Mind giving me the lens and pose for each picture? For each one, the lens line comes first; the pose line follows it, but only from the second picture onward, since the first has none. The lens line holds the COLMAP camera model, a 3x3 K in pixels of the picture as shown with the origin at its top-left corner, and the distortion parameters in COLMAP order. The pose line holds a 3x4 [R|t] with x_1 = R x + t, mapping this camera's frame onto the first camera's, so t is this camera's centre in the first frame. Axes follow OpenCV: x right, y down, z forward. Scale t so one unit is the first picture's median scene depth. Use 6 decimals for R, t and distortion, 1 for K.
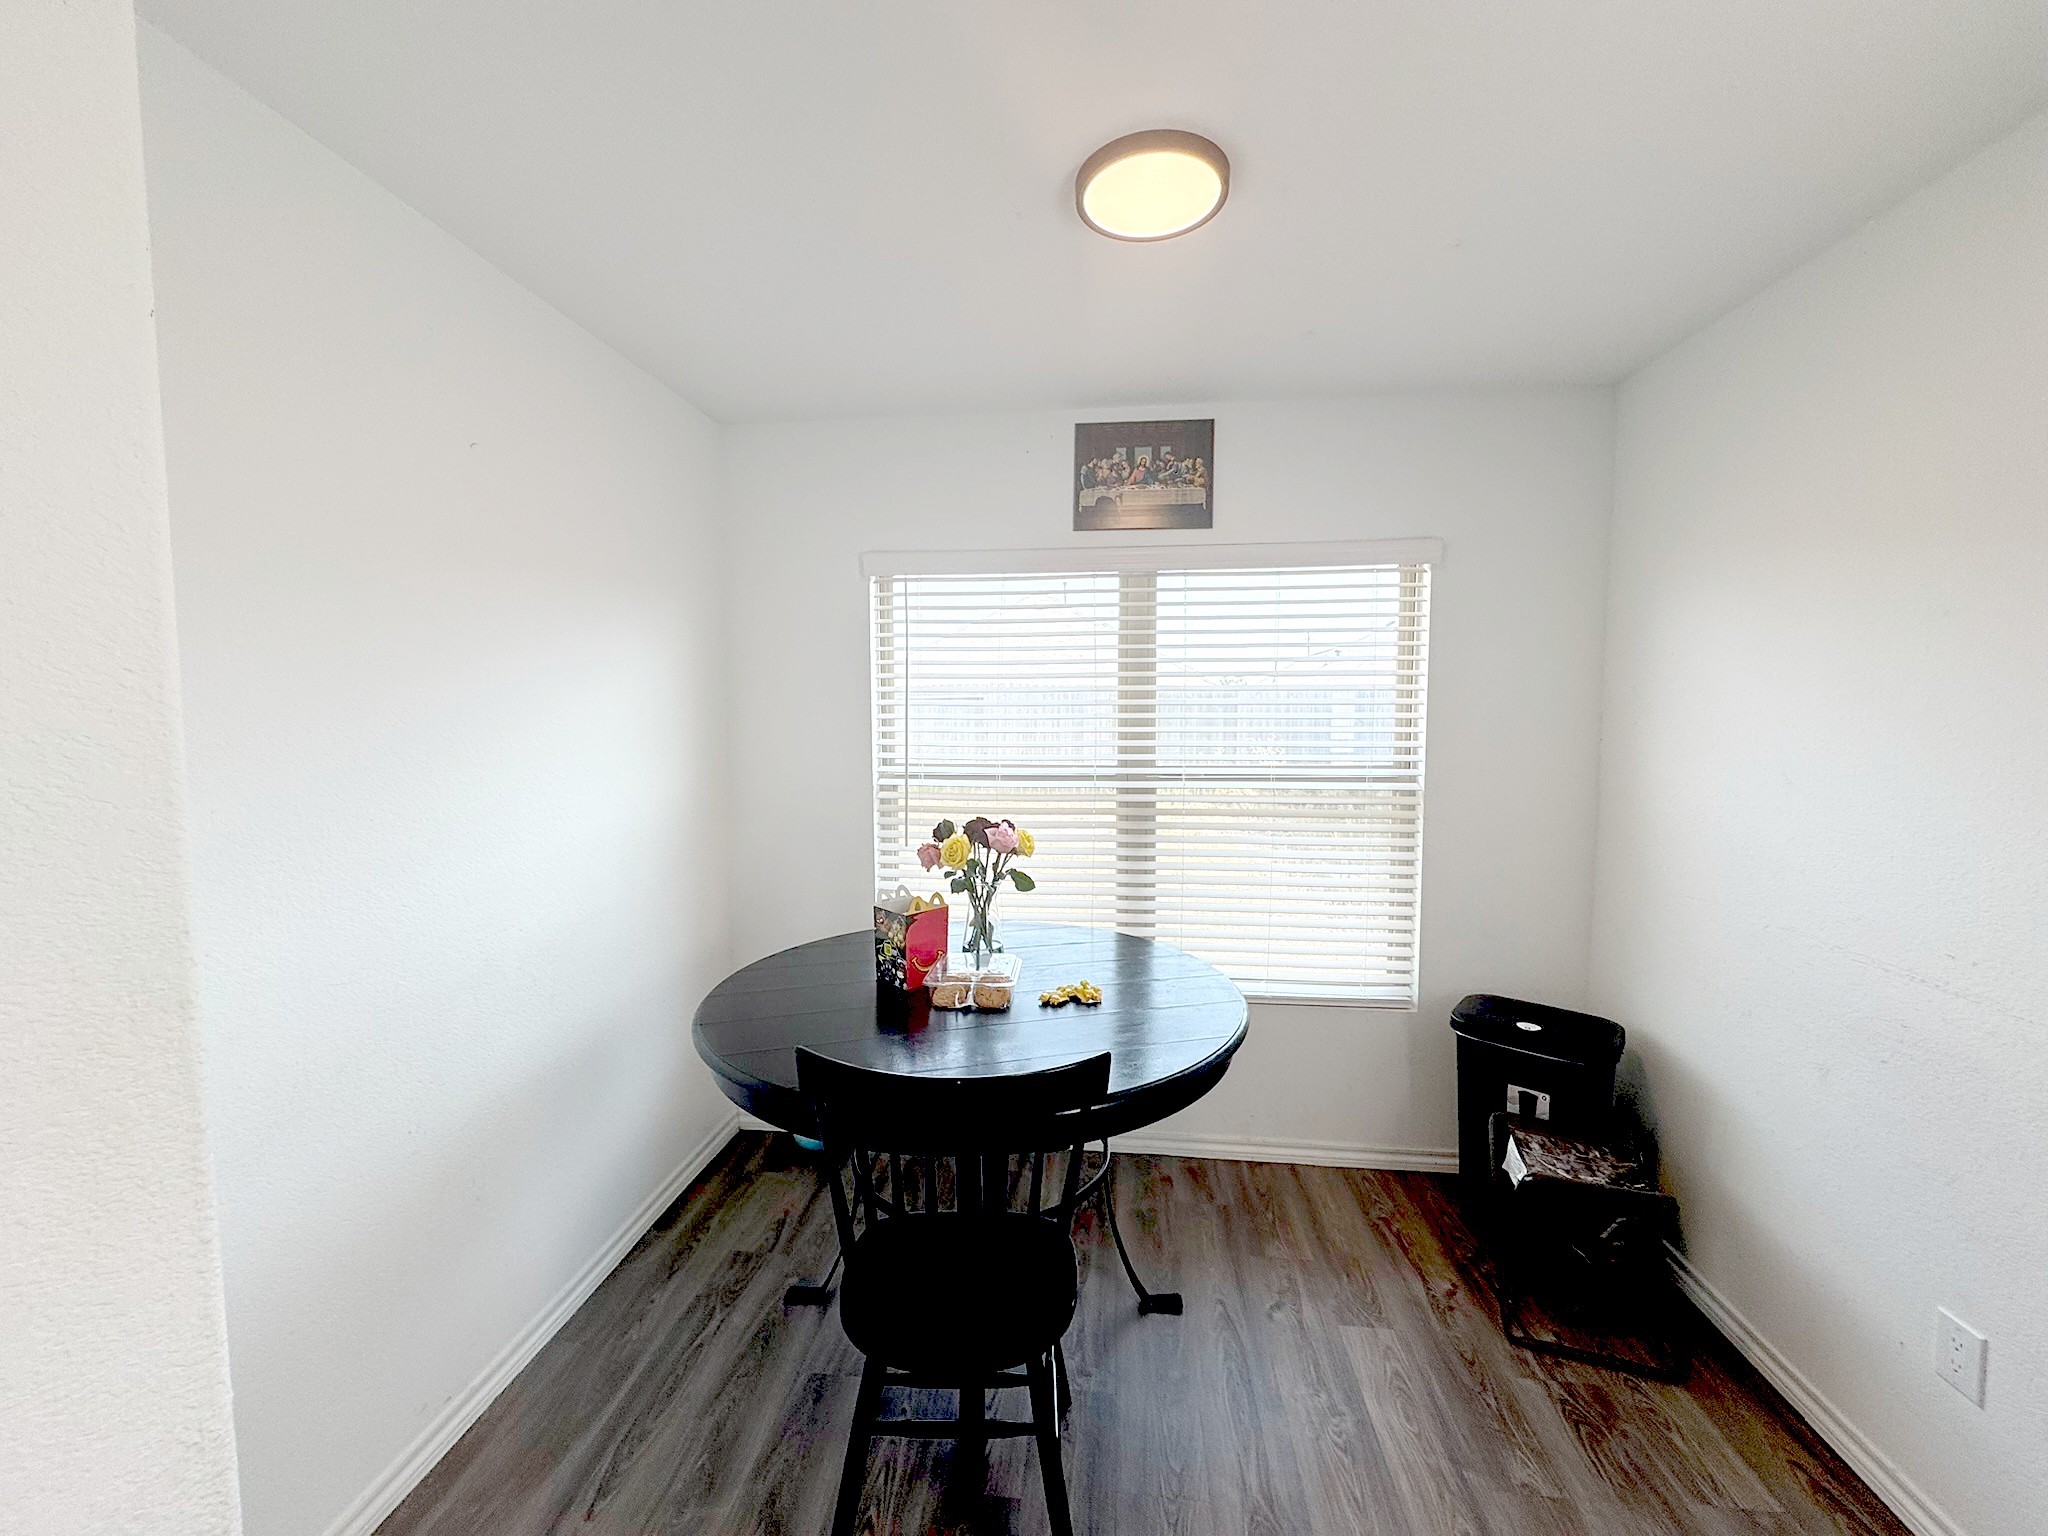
lens RADIAL K [[818.8, 0, 1024.0], [0, 818.8, 768.0], [0, 0, 1]] dist [-0.004196, 0.000924]
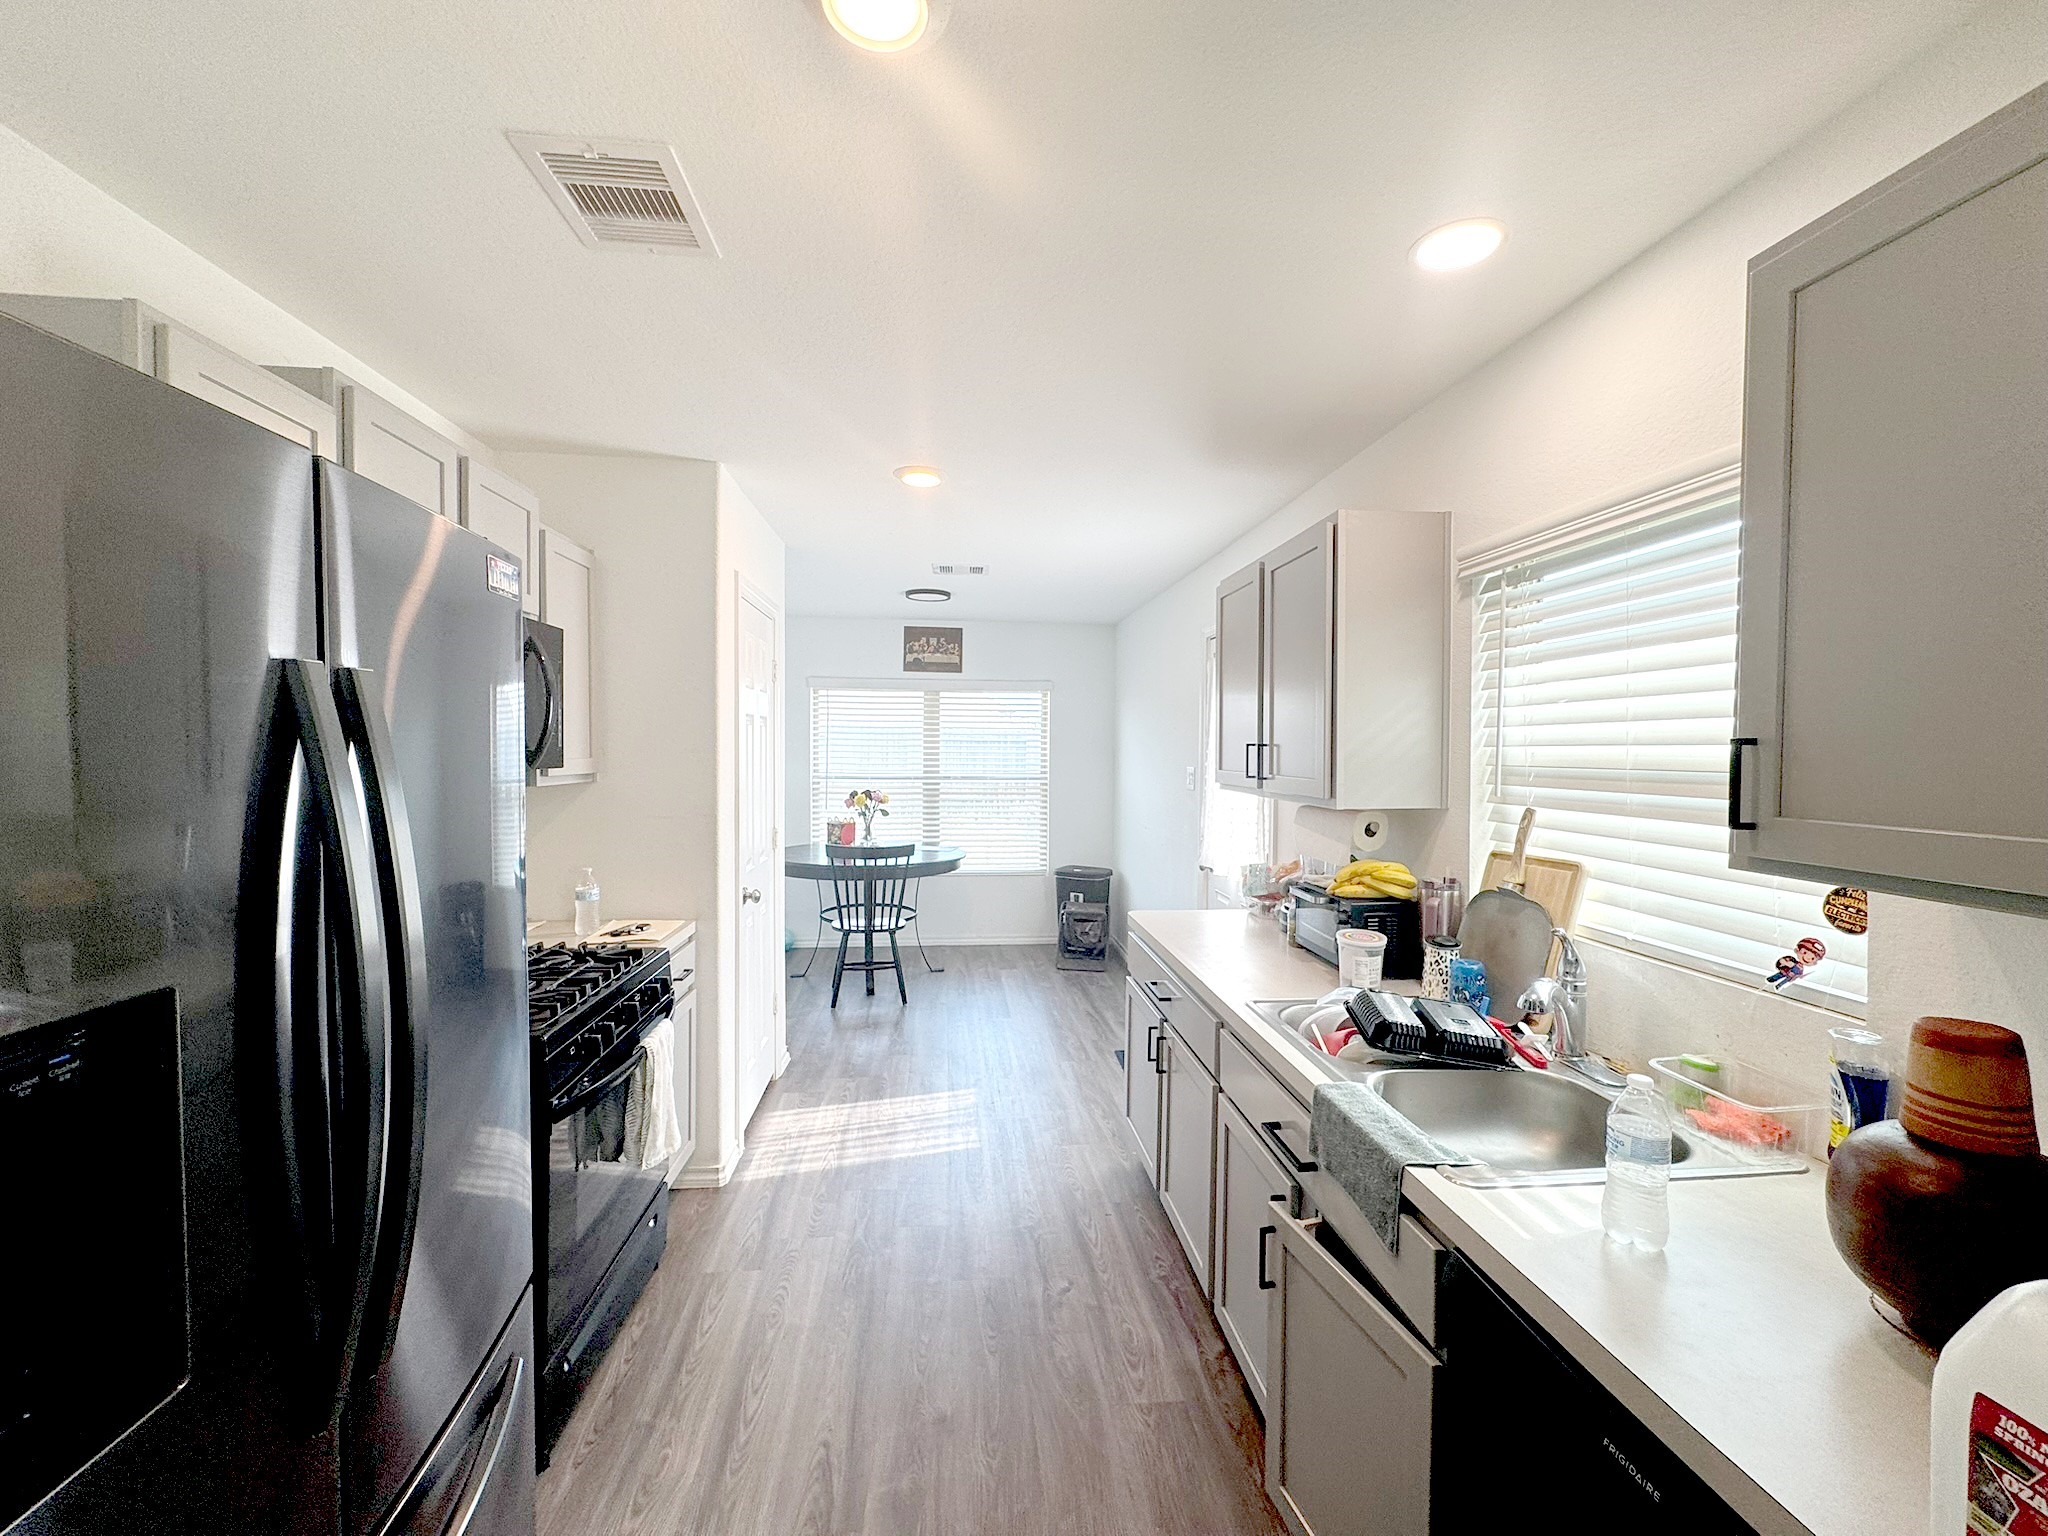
lens RADIAL K [[814.5, 0, 1024.0], [0, 814.5, 768.0], [0, 0, 1]] dist [-0.000004, 0.000272]
pose [[0.977060, 0.004539, 0.212915, -0.097825], [0.003705, 0.999259, -0.038301, 0.075966], [-0.212932, 0.038212, 0.976320, -1.347736]]
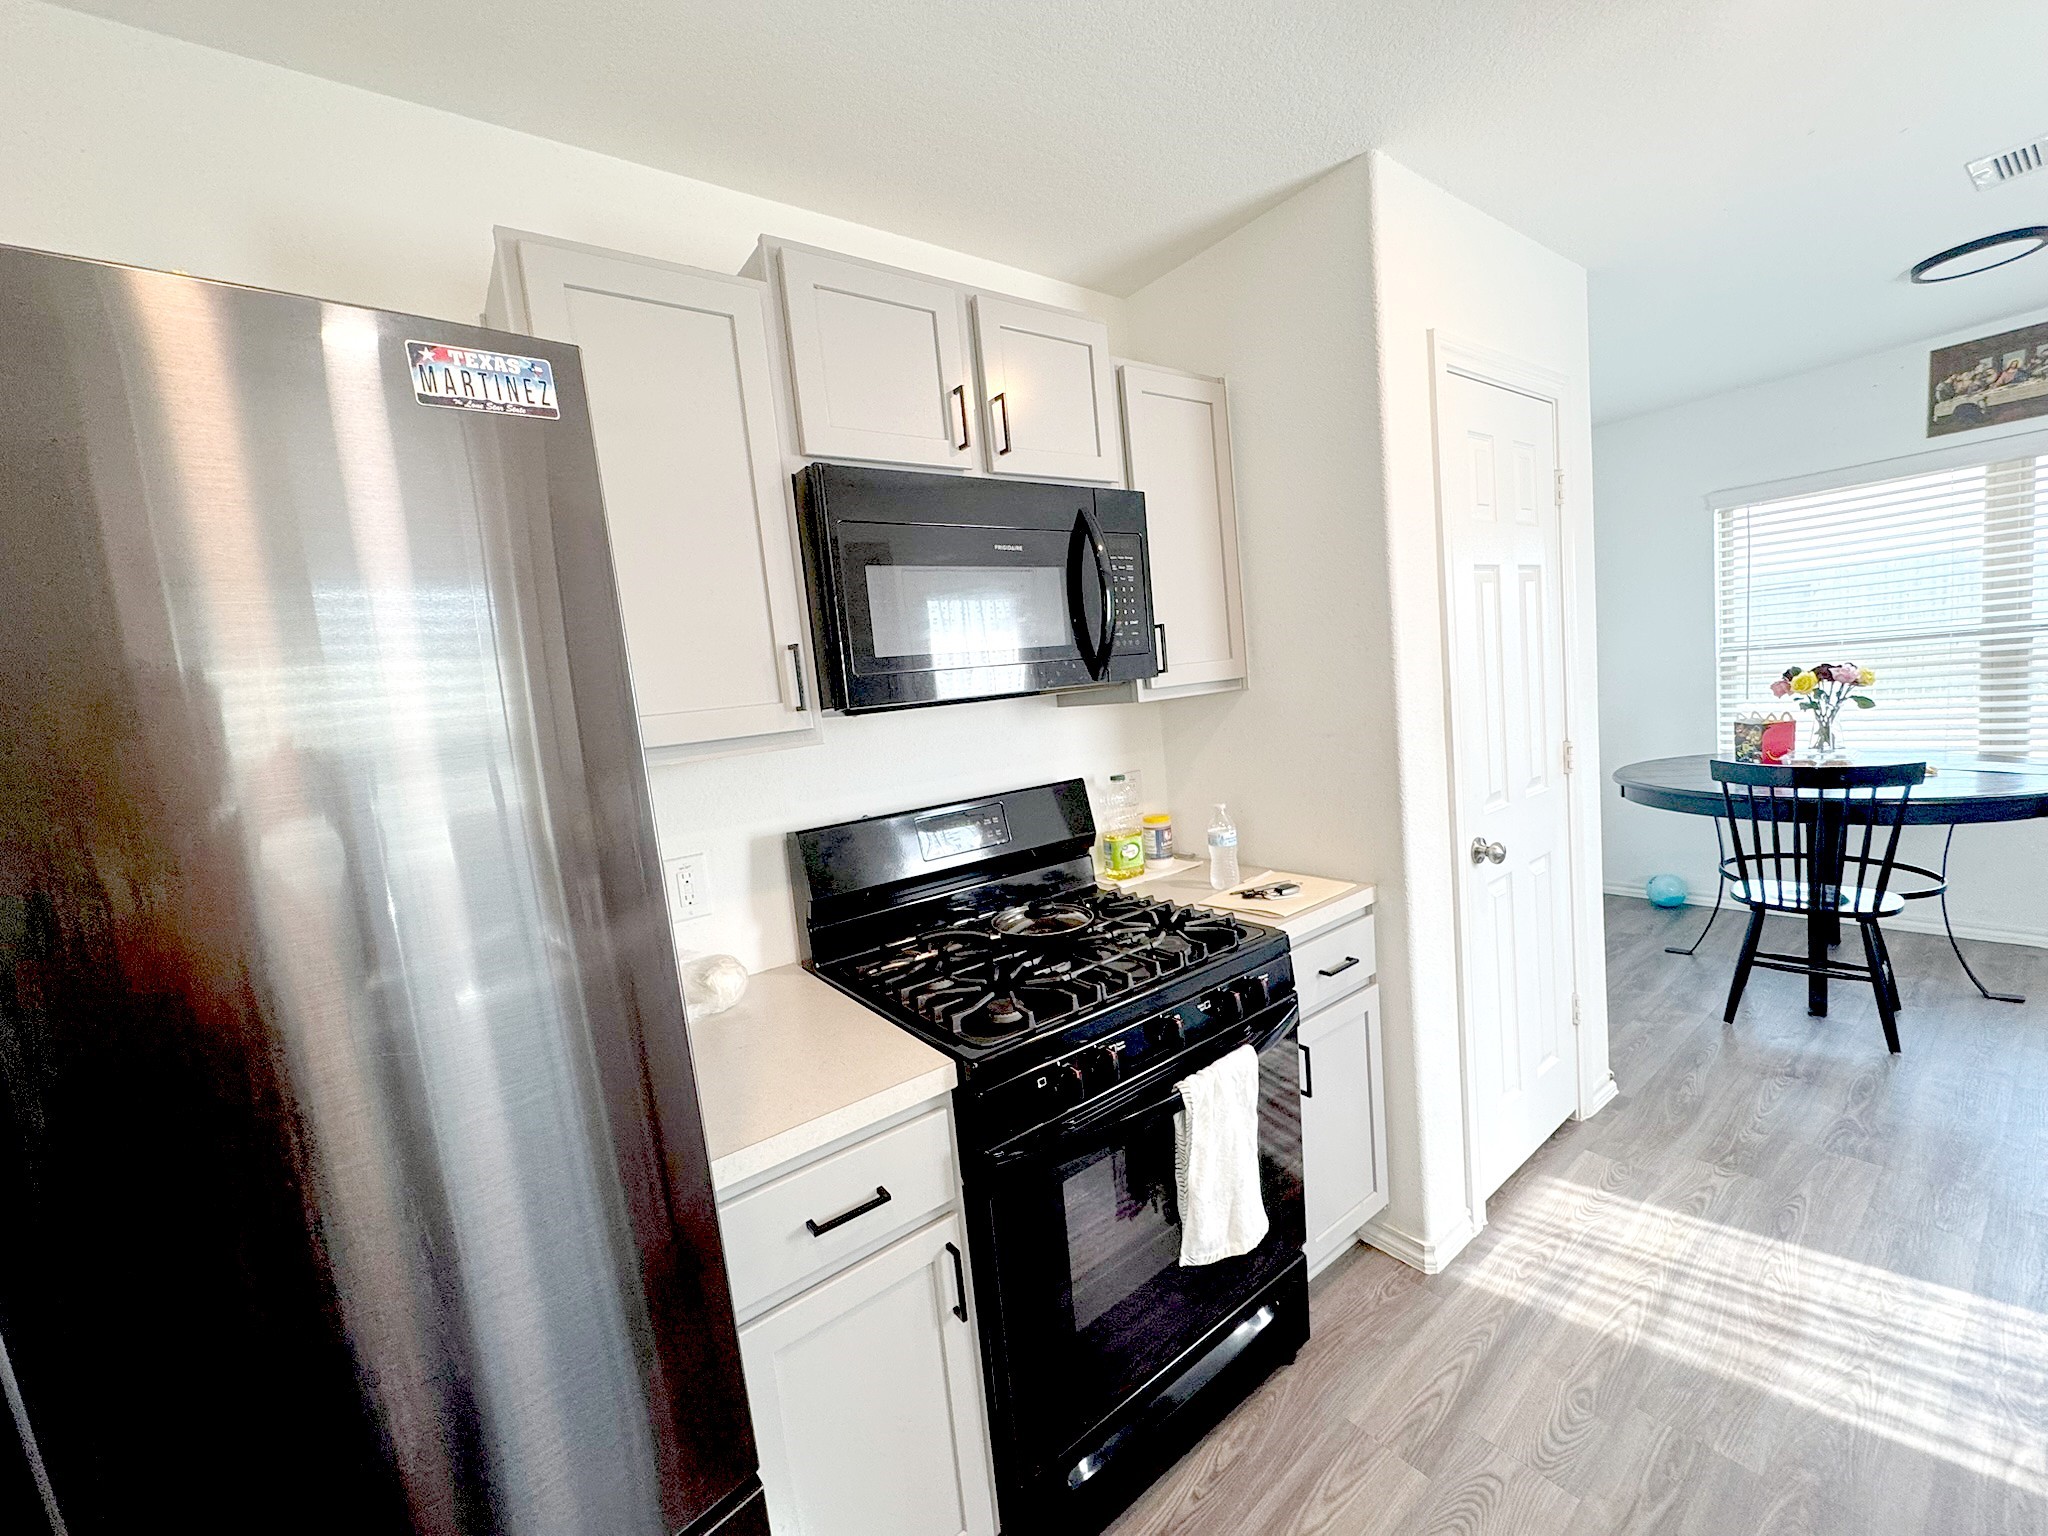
lens RADIAL K [[814.5, 0, 1024.0], [0, 814.5, 768.0], [0, 0, 1]] dist [-0.000004, 0.000272]
pose [[0.687167, 0.008225, -0.726453, 0.020740], [0.052358, 0.996775, 0.060812, 0.068662], [0.724611, -0.079824, 0.684520, -0.924046]]
